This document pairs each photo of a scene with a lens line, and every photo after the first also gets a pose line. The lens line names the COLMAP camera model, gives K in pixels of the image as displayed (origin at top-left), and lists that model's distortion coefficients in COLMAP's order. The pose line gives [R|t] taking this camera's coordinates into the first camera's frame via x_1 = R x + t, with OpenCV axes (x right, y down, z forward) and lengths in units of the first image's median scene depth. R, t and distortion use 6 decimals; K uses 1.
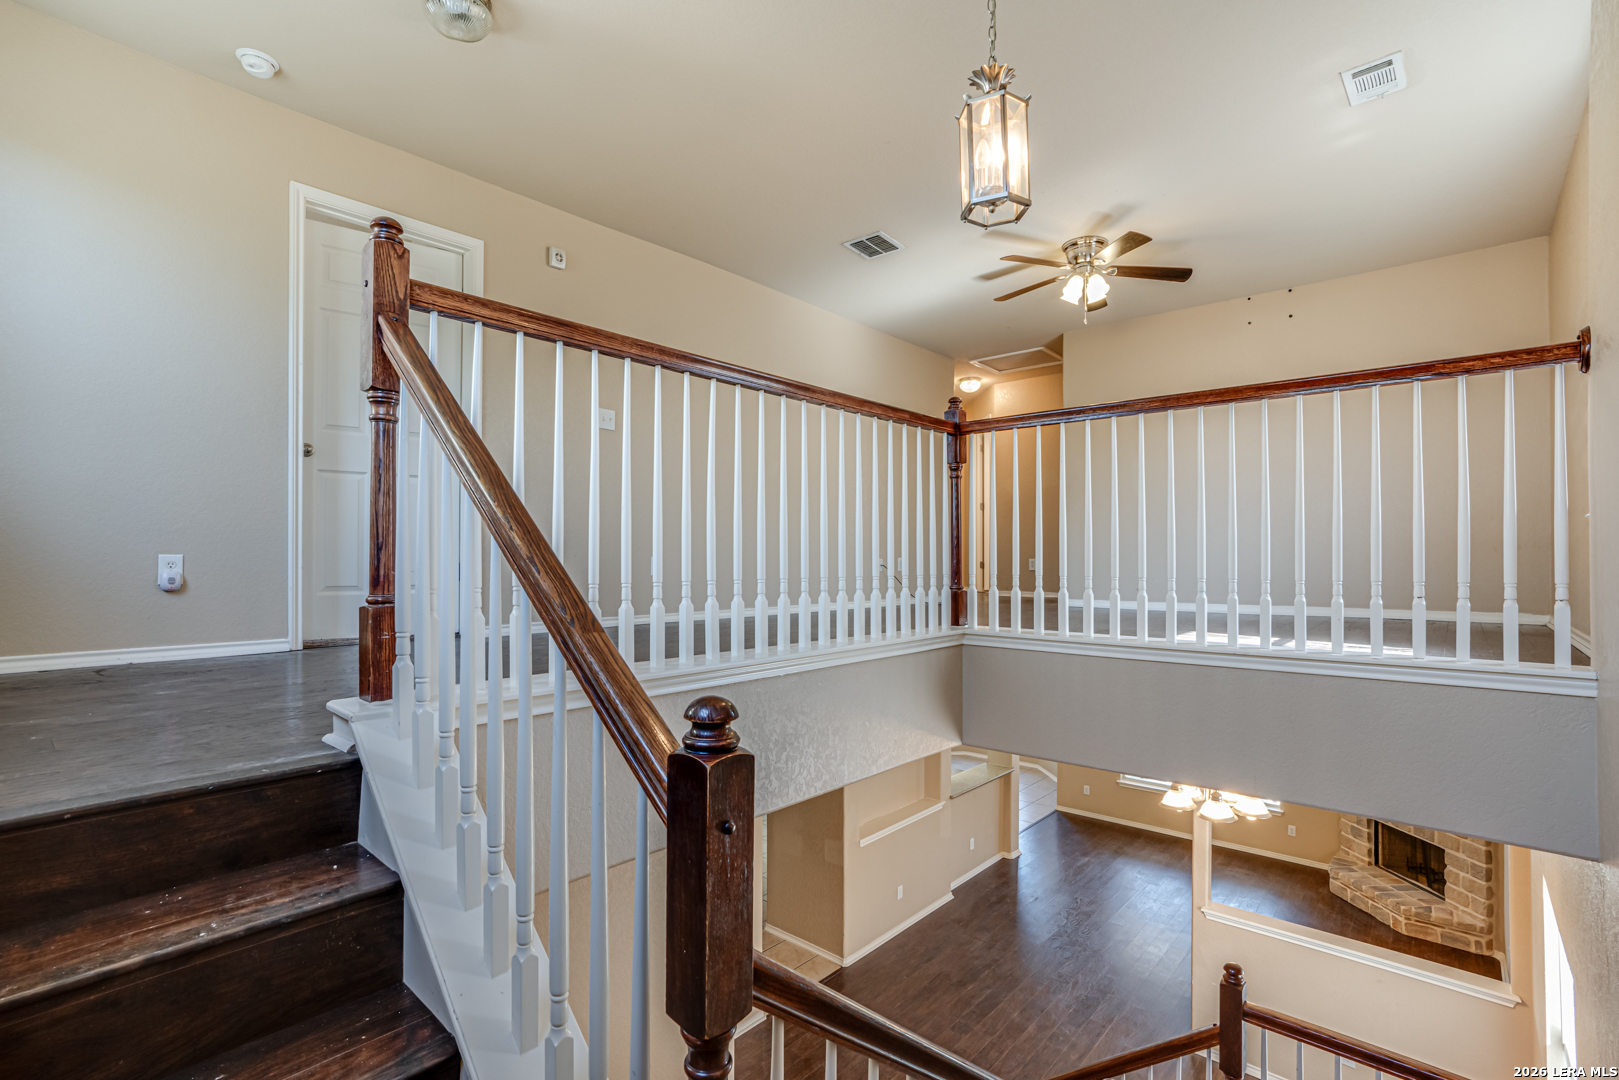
lens RADIAL K [[743.4, 0, 798.8], [0, 743.4, 543.3], [0, 0, 1]] dist [-0.043016, 0.023303]
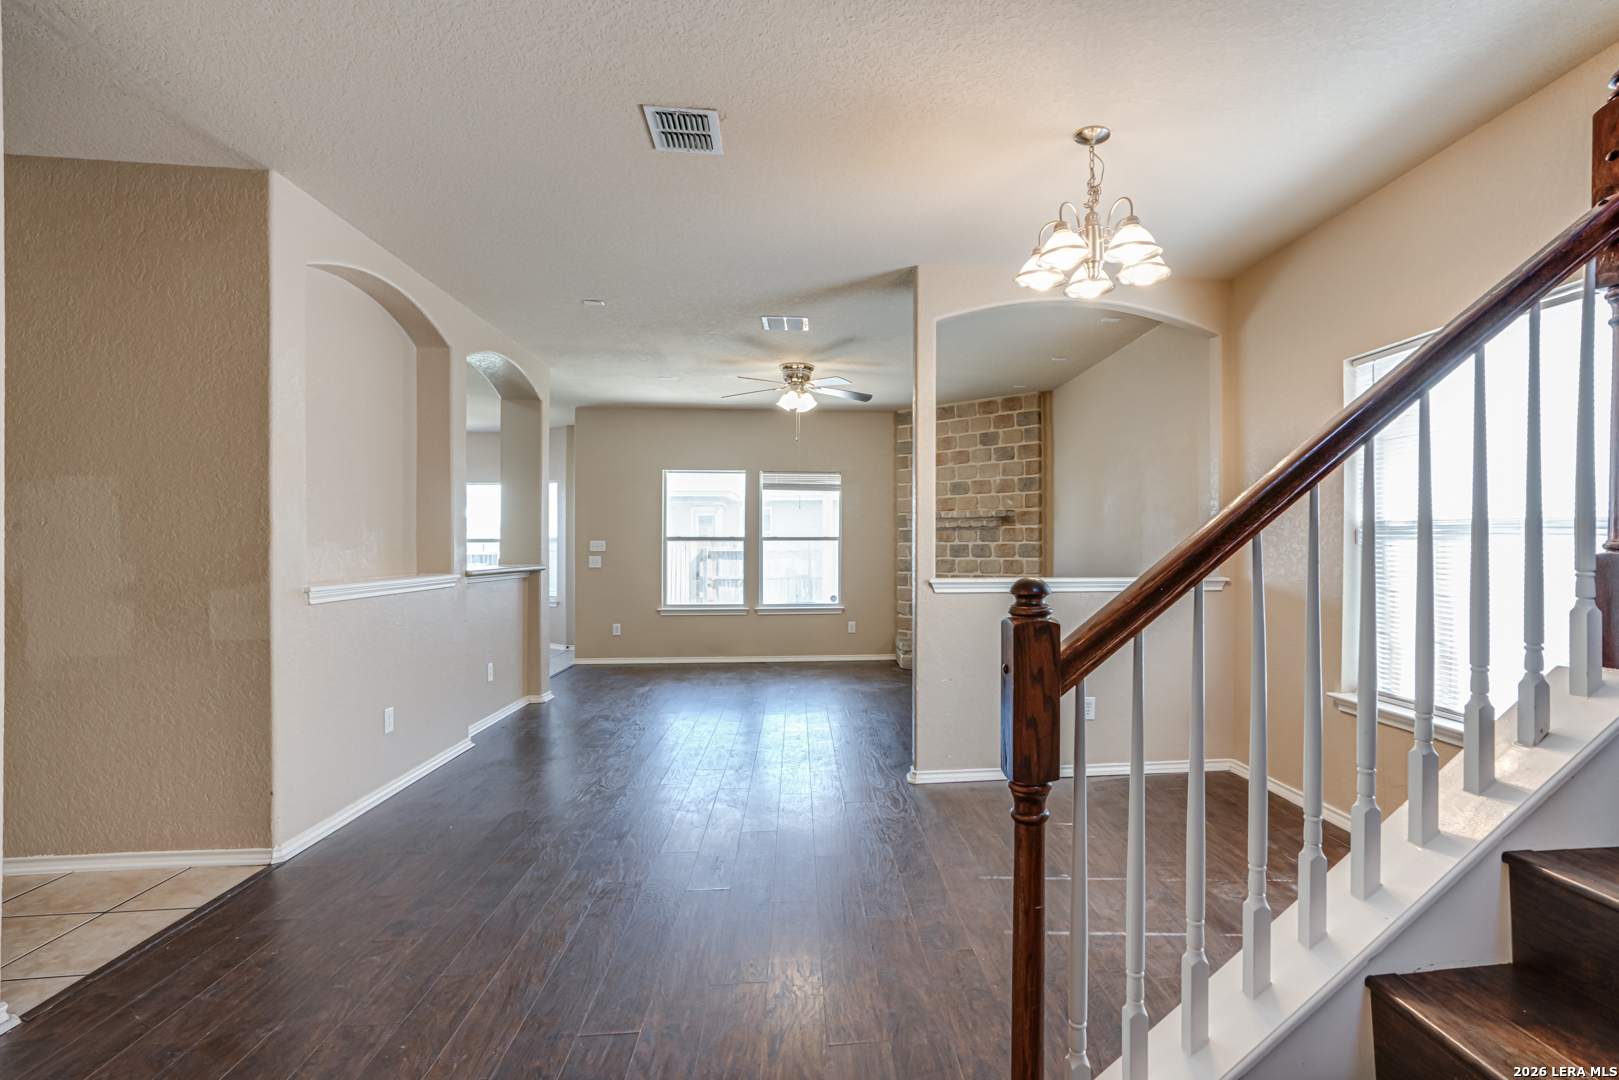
lens RADIAL K [[771.8, 0, 898.9], [0, 771.8, 550.1], [0, 0, 1]] dist [-0.053170, 0.000243]
pose [[0.649757, 0.003787, 0.760133, -0.027422], [-0.022051, 0.999661, 0.013869, 0.342064], [-0.759822, -0.025773, 0.649620, 0.400615]]
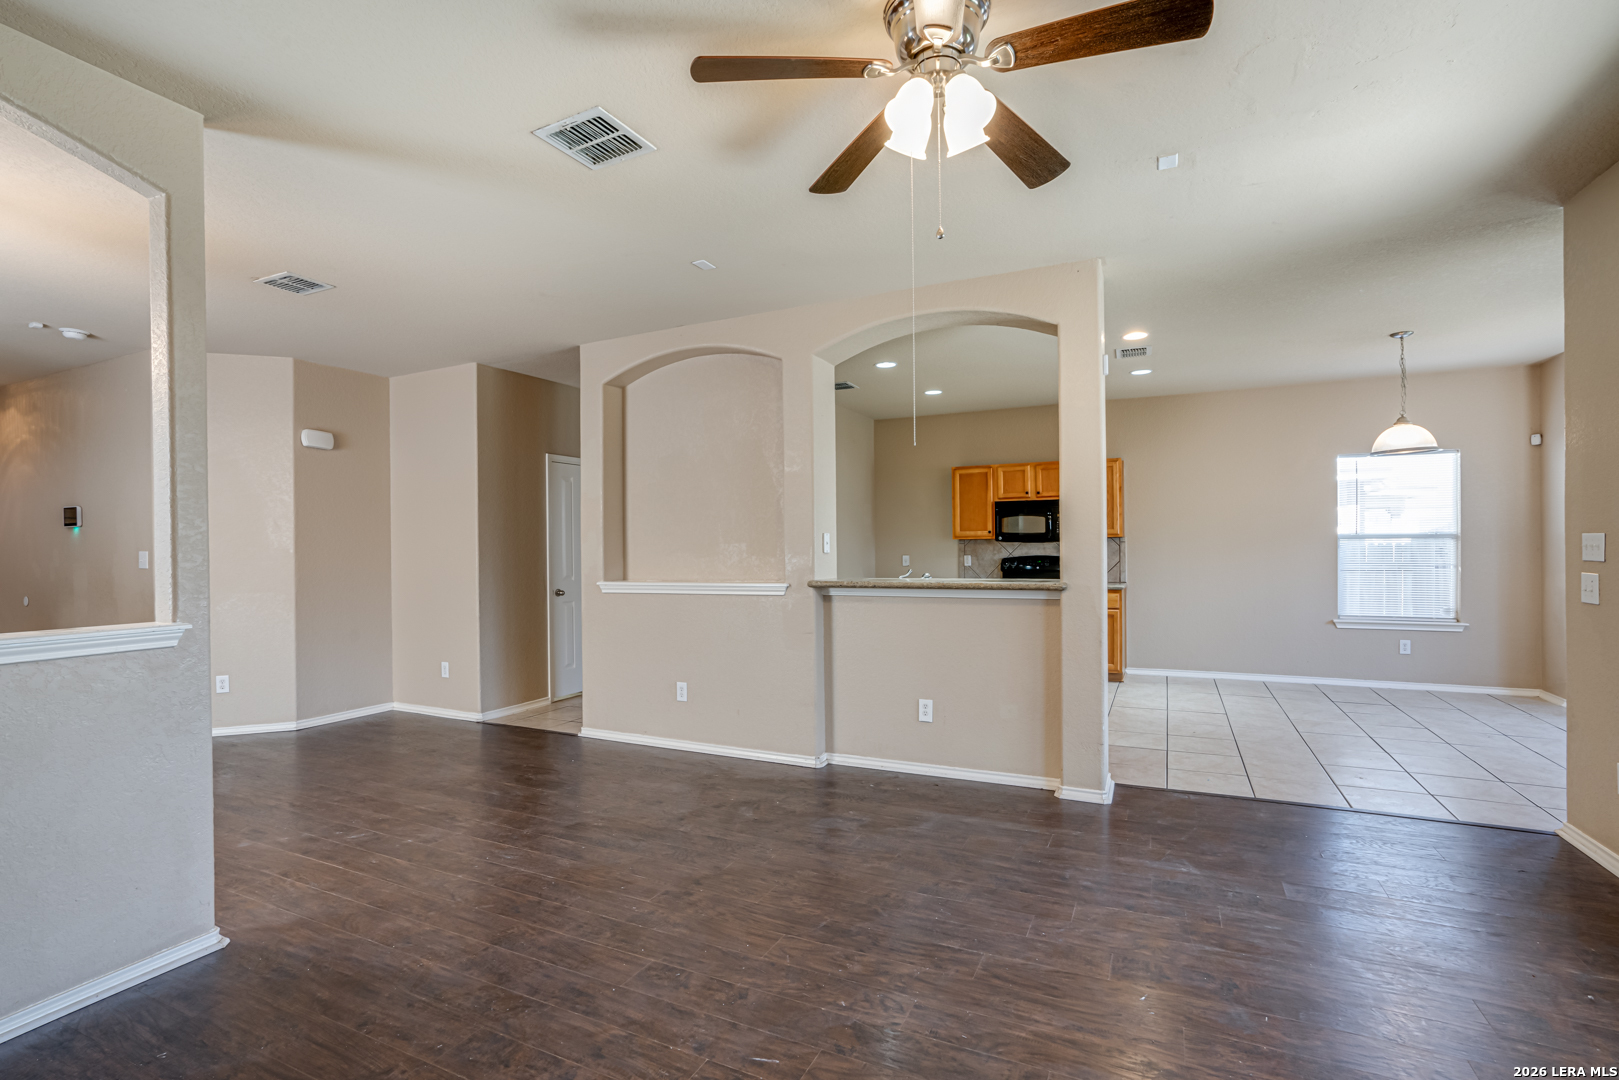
lens RADIAL K [[747.4, 0, 810.4], [0, 747.4, 548.5], [0, 0, 1]] dist [-0.052743, 0.028755]
pose [[0.282540, 0.002556, -0.959252, 0.807024], [0.032211, 0.999407, 0.012150, 0.342439], [0.958715, -0.034331, 0.282290, 0.929995]]
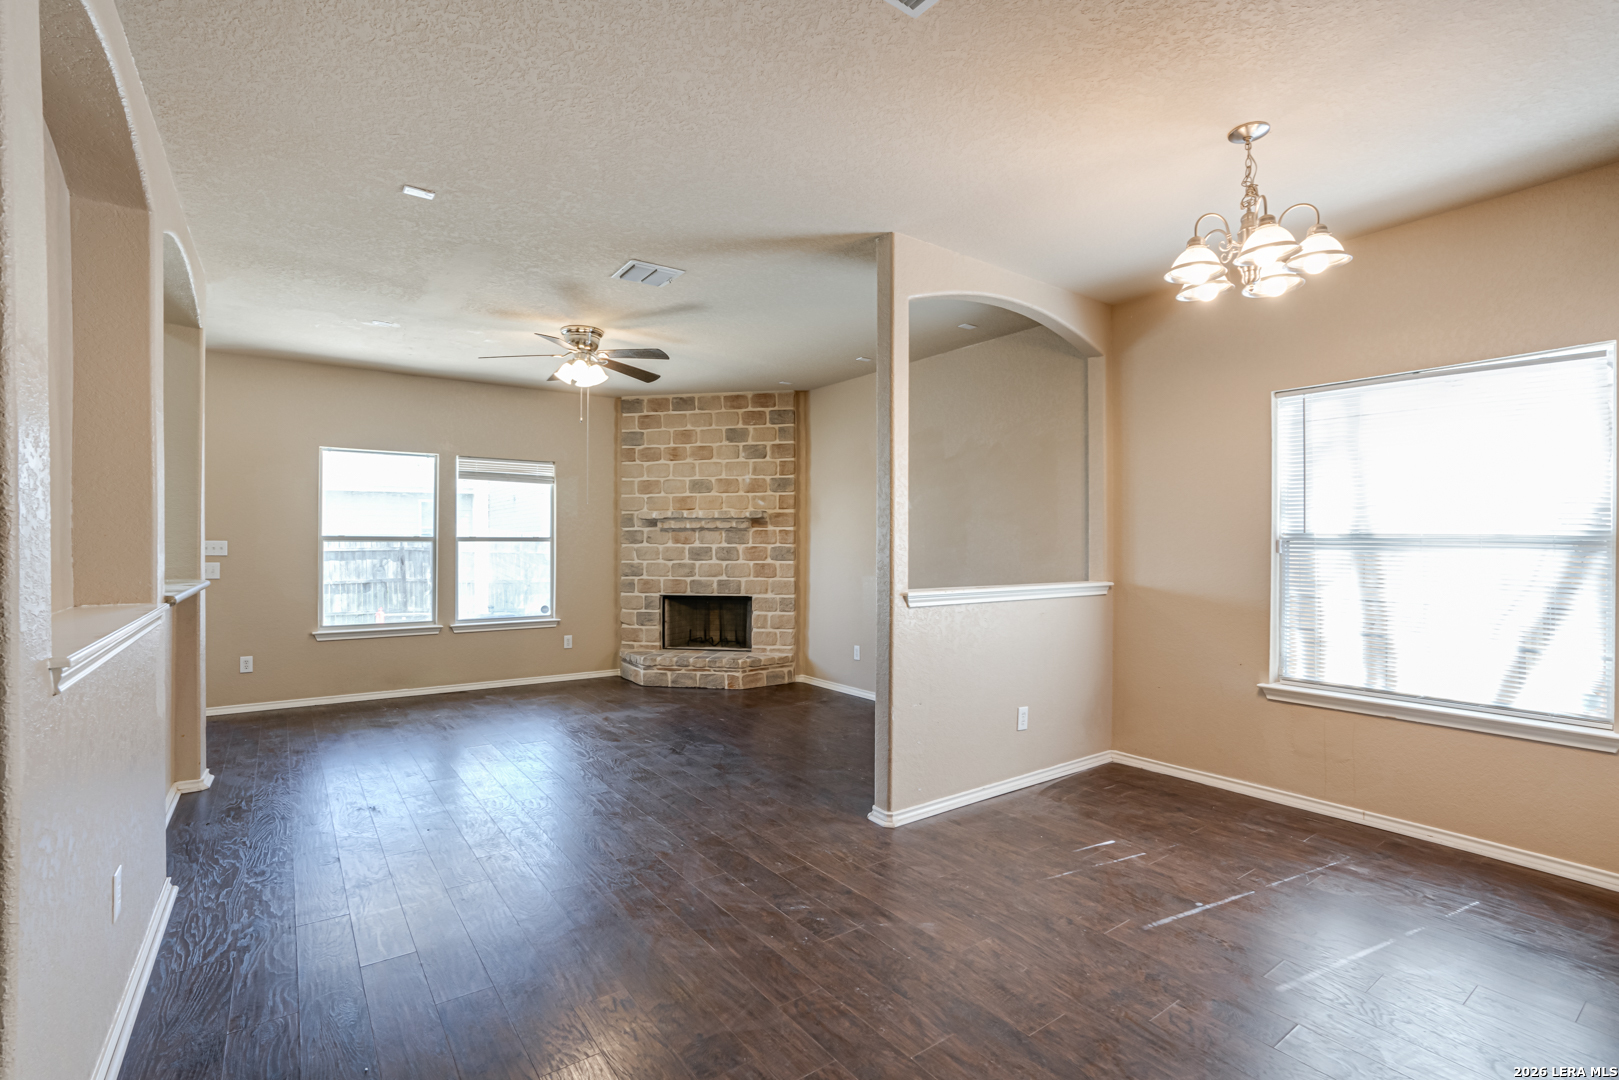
lens RADIAL K [[743.4, 0, 798.8], [0, 743.4, 543.3], [0, 0, 1]] dist [-0.043016, 0.023303]
pose [[0.218701, 0.009645, 0.975744, -0.065247], [-0.026363, 0.999645, -0.003972, 0.343377], [-0.975436, -0.024854, 0.218878, 0.706636]]
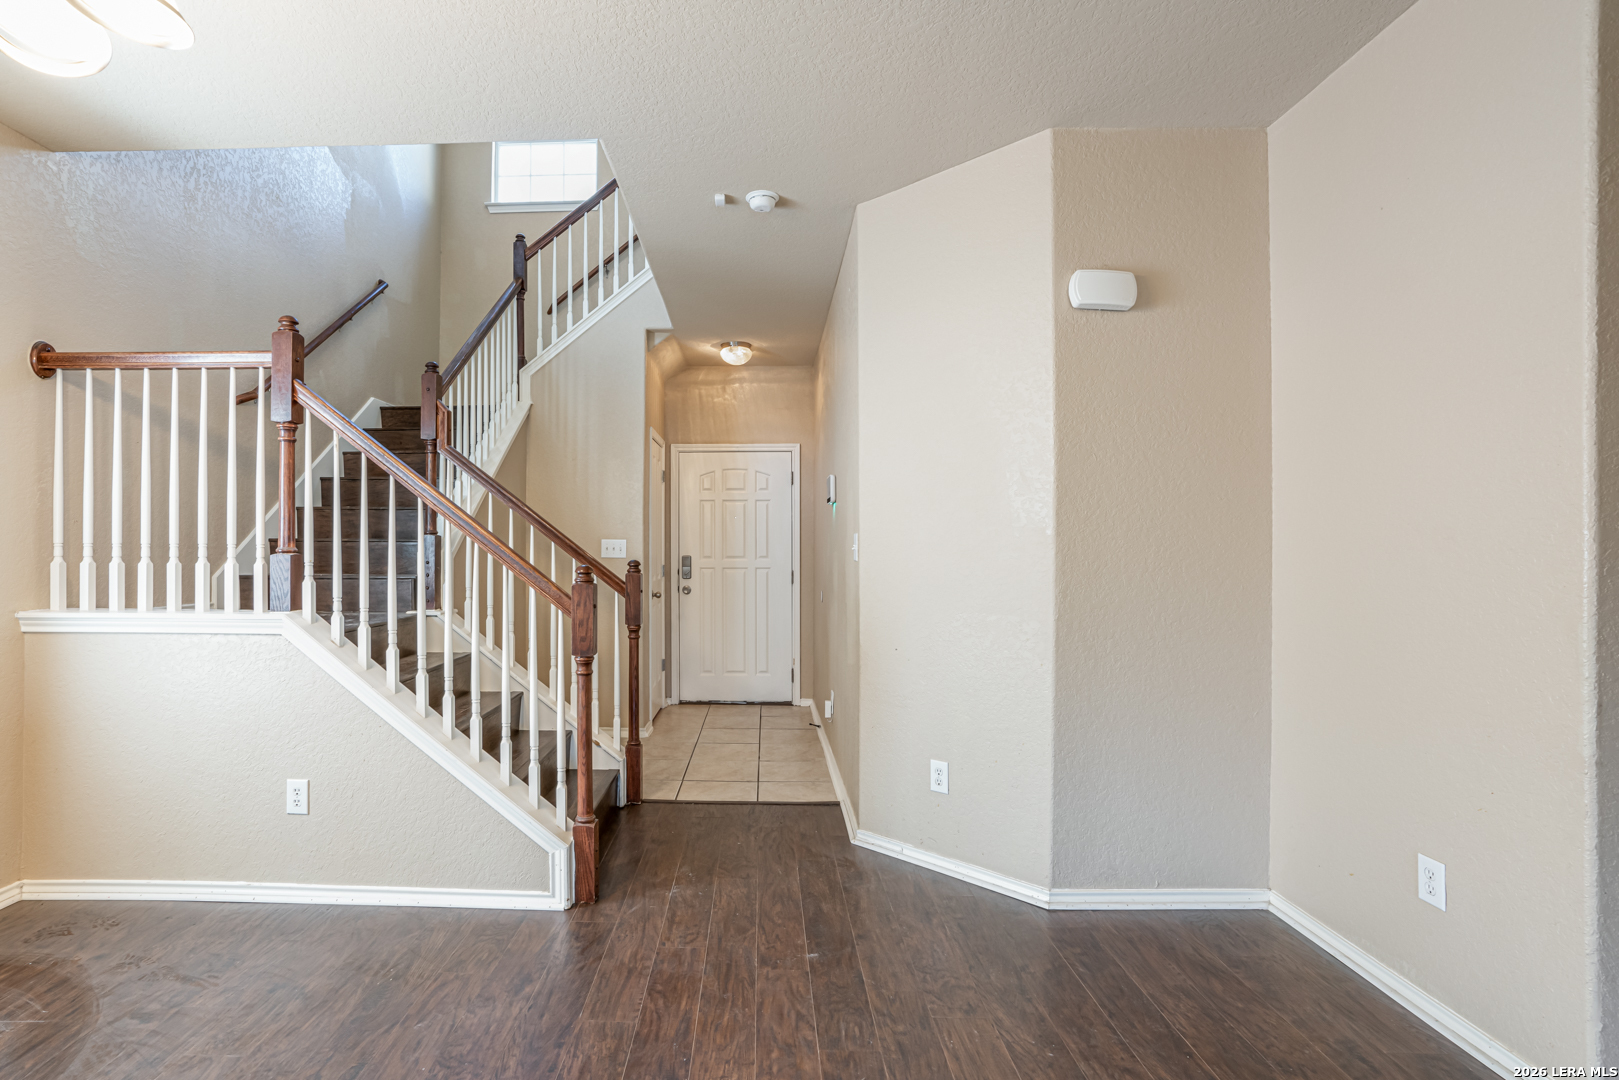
lens RADIAL K [[763.5, 0, 744.8], [0, 763.5, 546.7], [0, 0, 1]] dist [-0.022148, 0.000795]
pose [[-0.756210, 0.001829, -0.654326, 0.301057], [0.018865, 0.999641, -0.019008, 0.348720], [0.654057, -0.026718, -0.755973, 0.818037]]
